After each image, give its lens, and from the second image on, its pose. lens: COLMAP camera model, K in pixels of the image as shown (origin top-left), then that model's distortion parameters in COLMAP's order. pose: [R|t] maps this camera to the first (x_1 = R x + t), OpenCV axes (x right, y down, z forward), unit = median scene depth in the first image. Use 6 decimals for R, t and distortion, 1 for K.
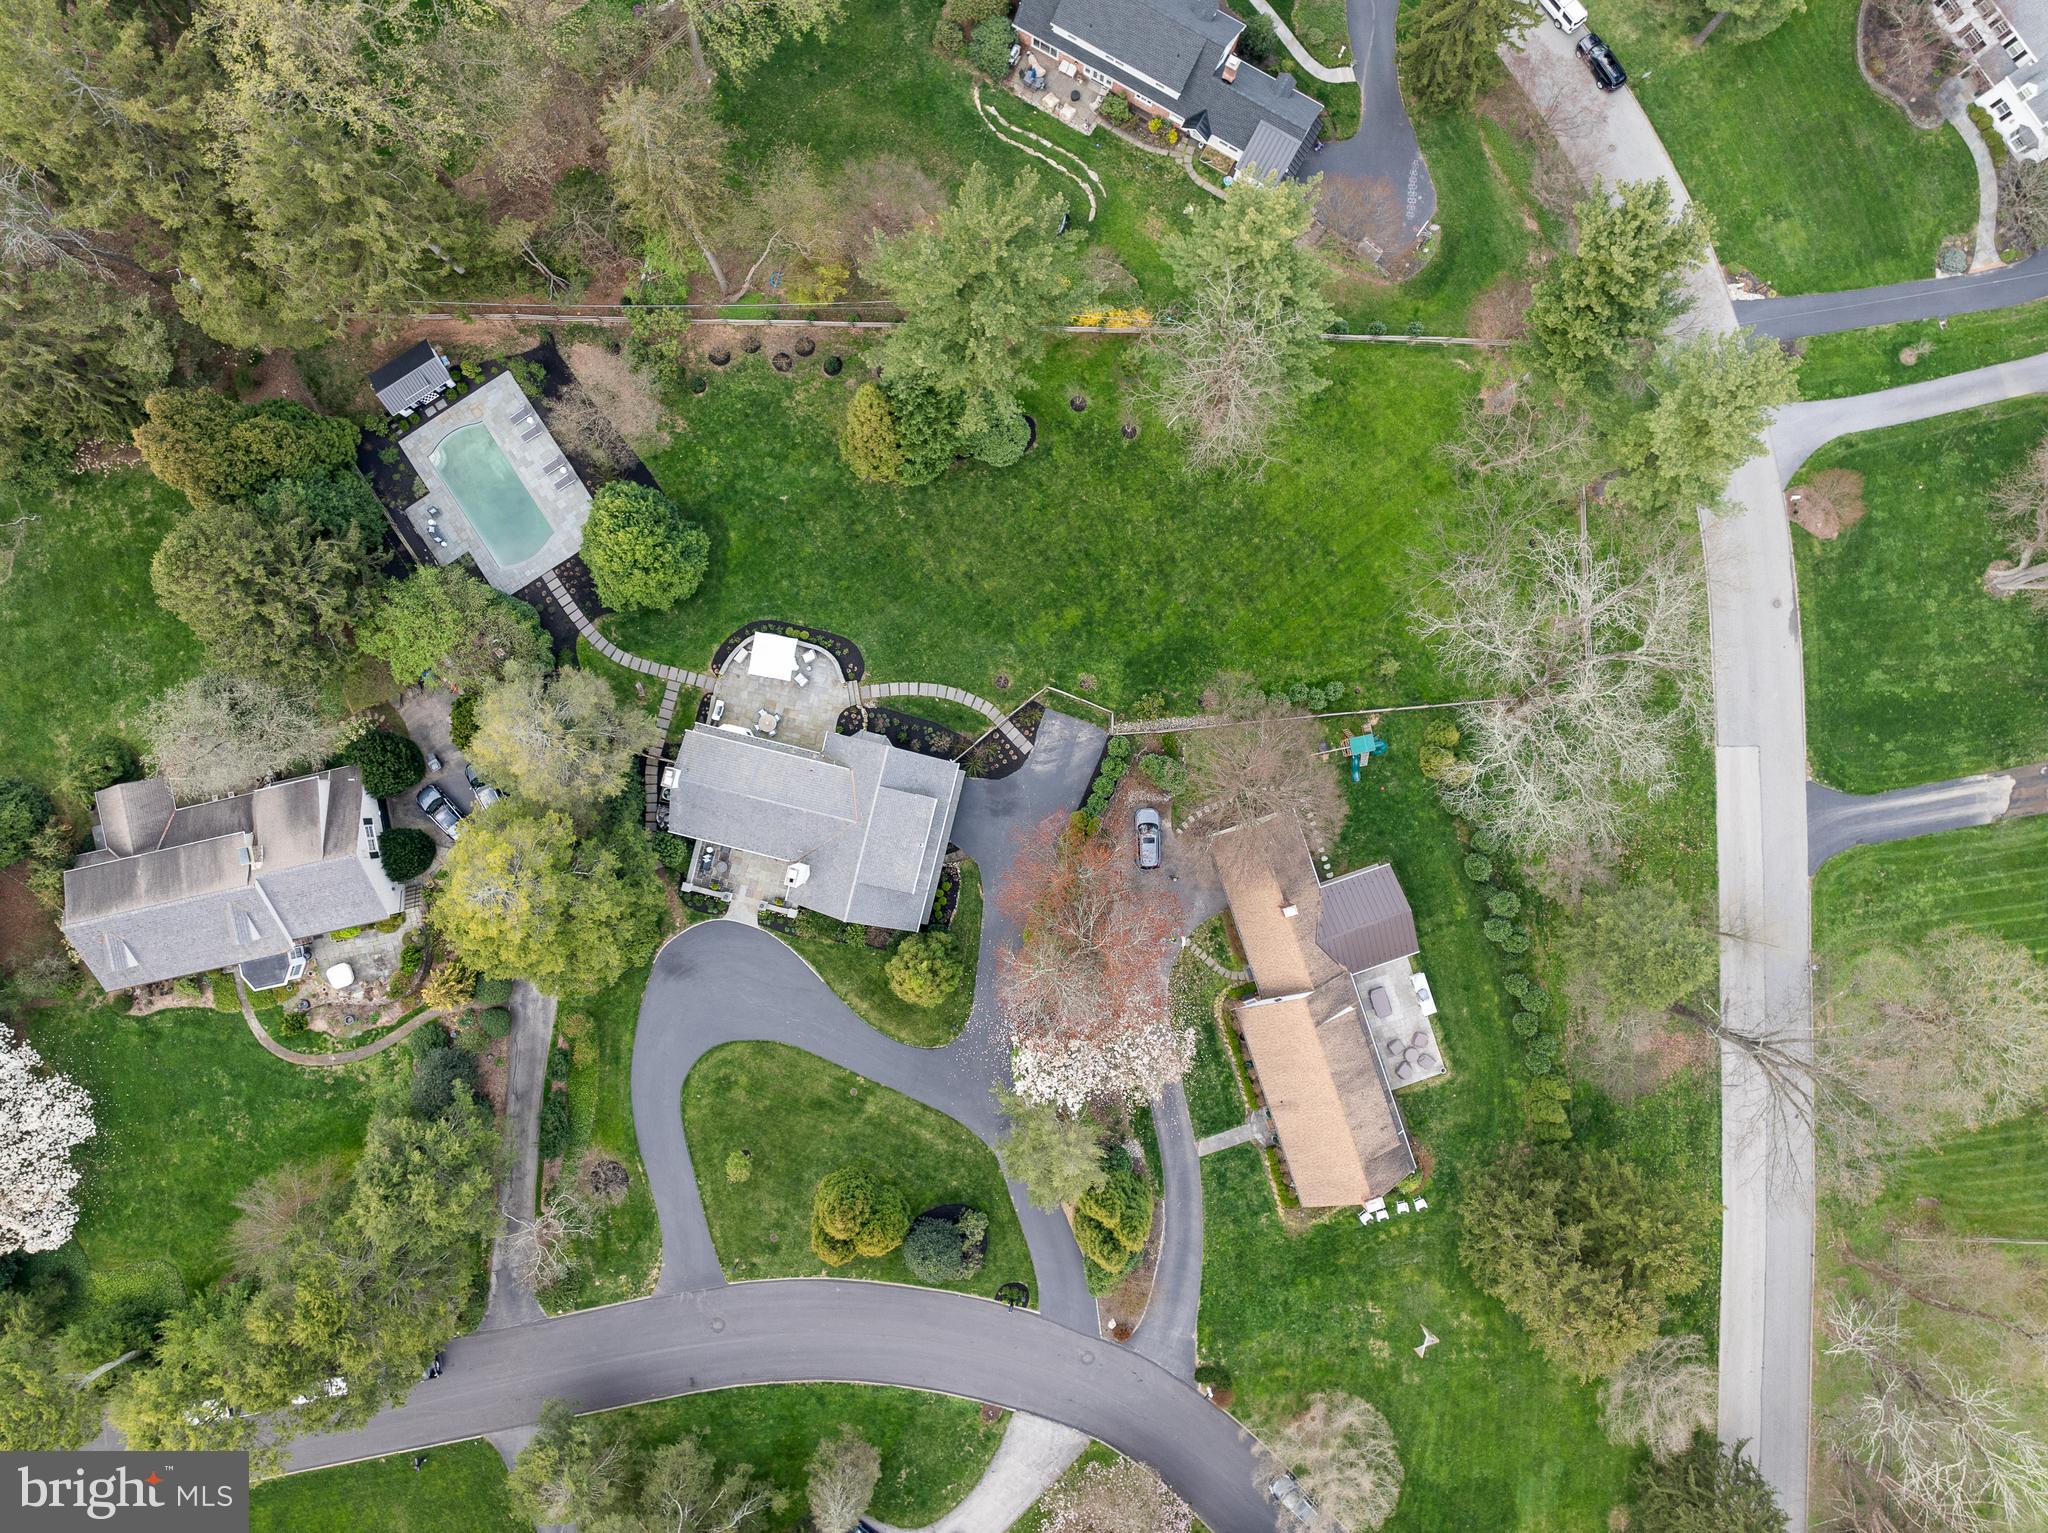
lens RADIAL K [[1427.9, 0, 1024.4], [0, 1427.9, 764.7], [0, 0, 1]] dist [-0.033814, 0.004146]
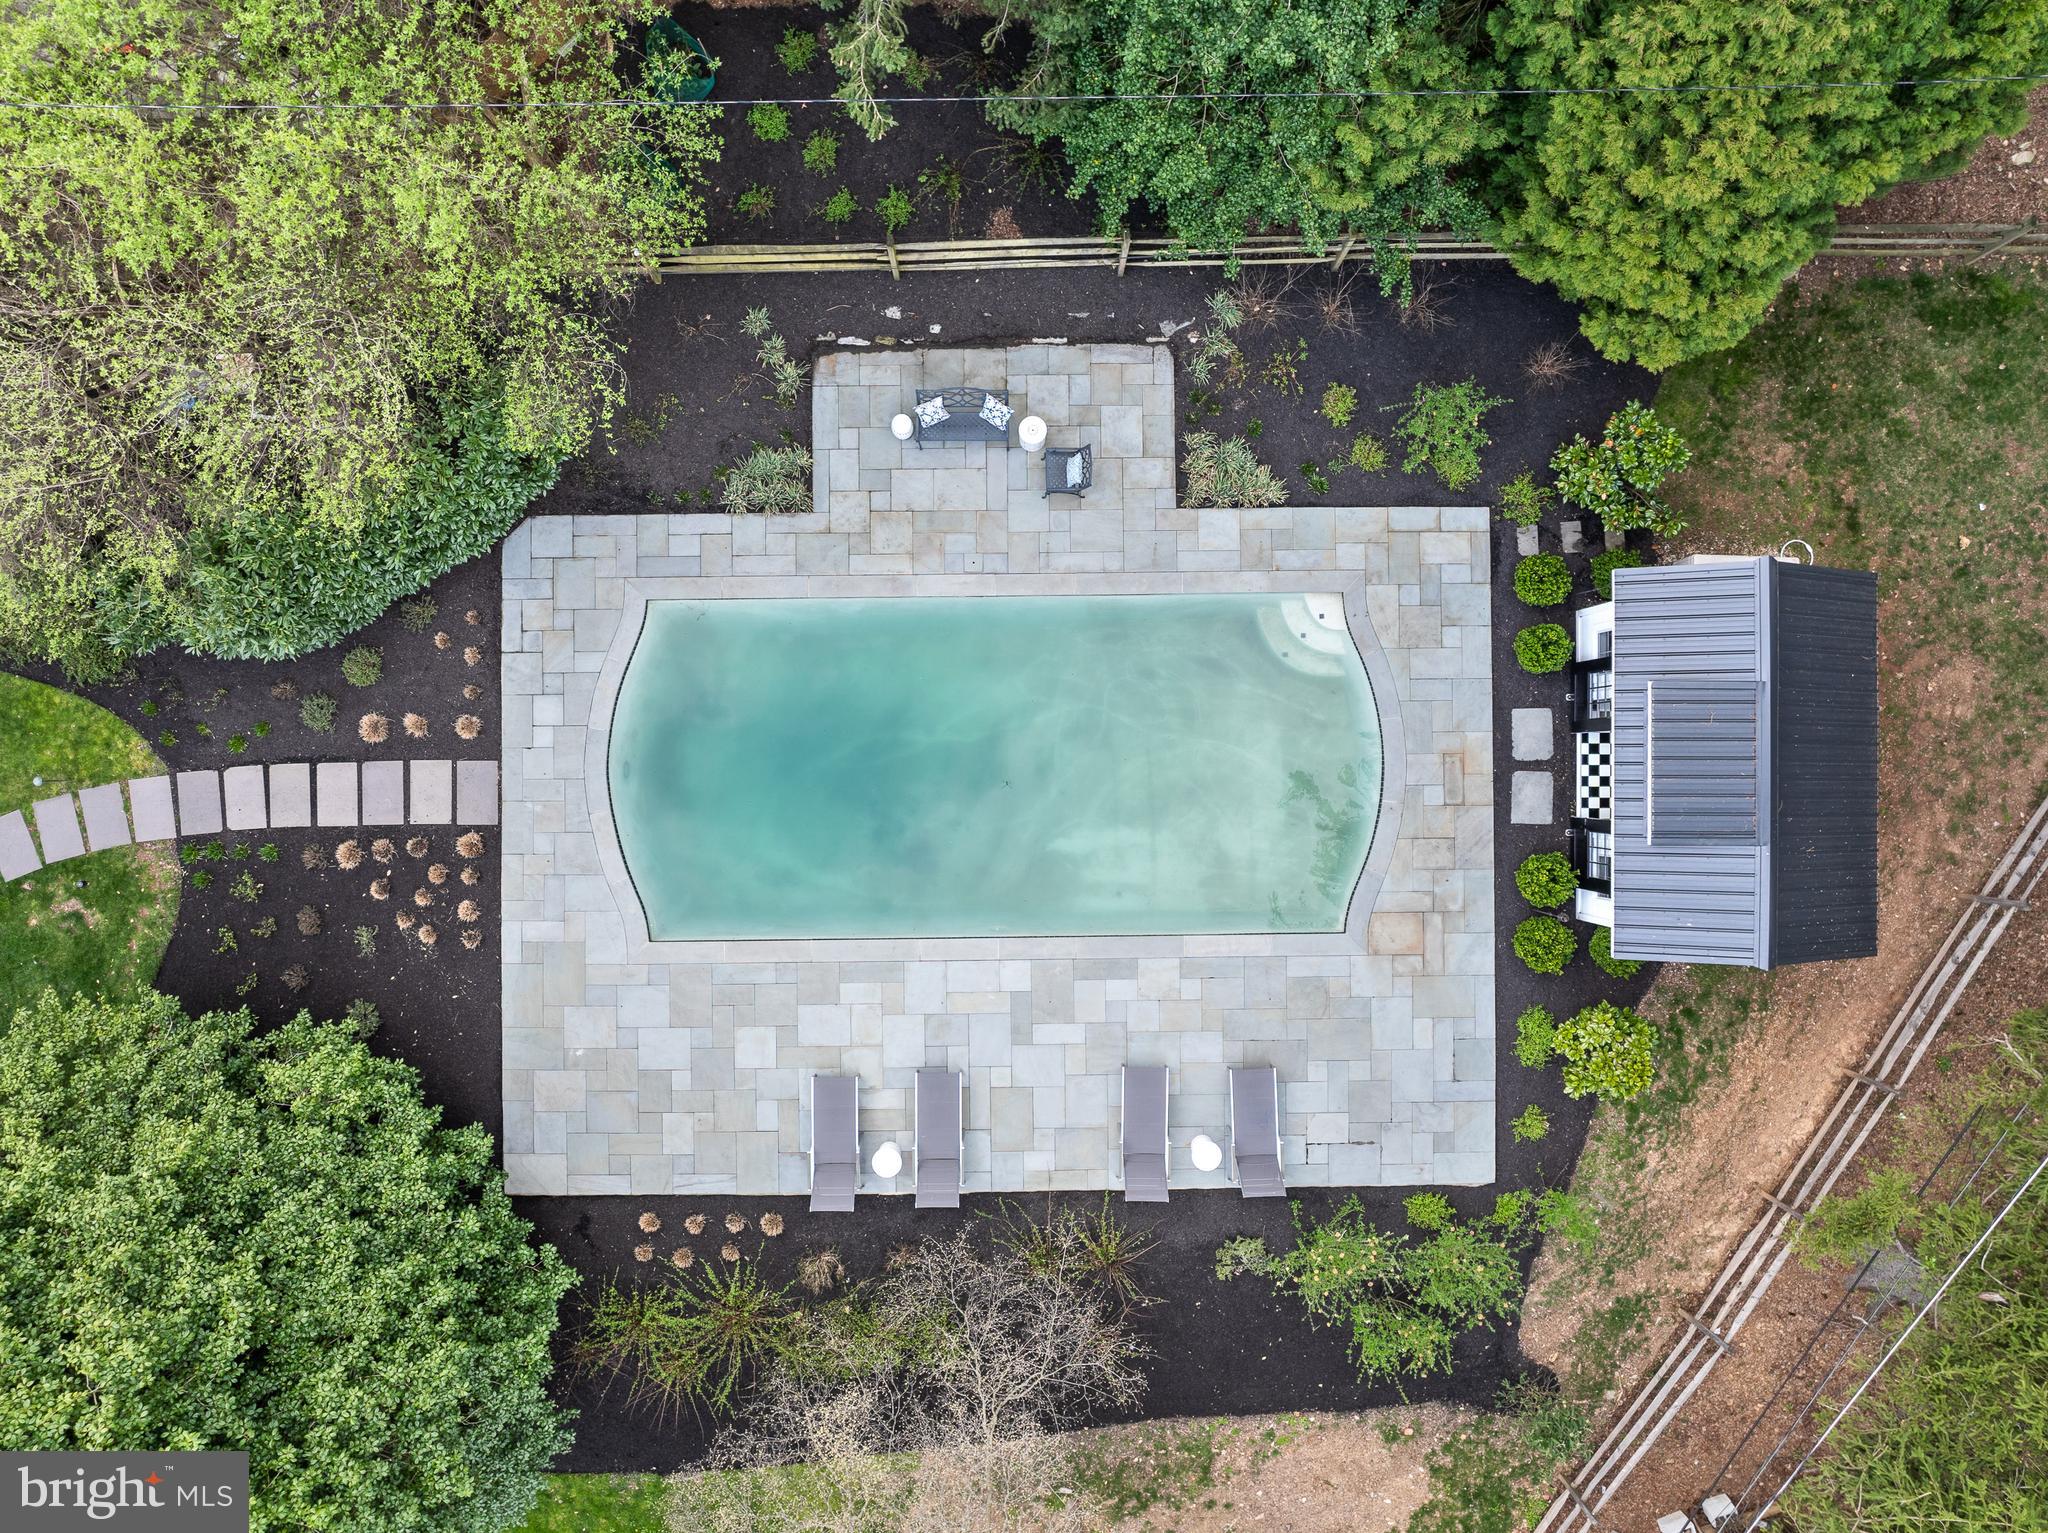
lens RADIAL K [[1427.9, 0, 1022.9], [0, 1427.9, 765.1], [0, 0, 1]] dist [-0.033814, 0.004146]
pose [[-0.543335, 0.839516, -0.000577, -0.378188], [-0.839167, -0.543089, 0.029209, -0.199298], [0.024208, 0.016355, 0.999573, 0.806051]]
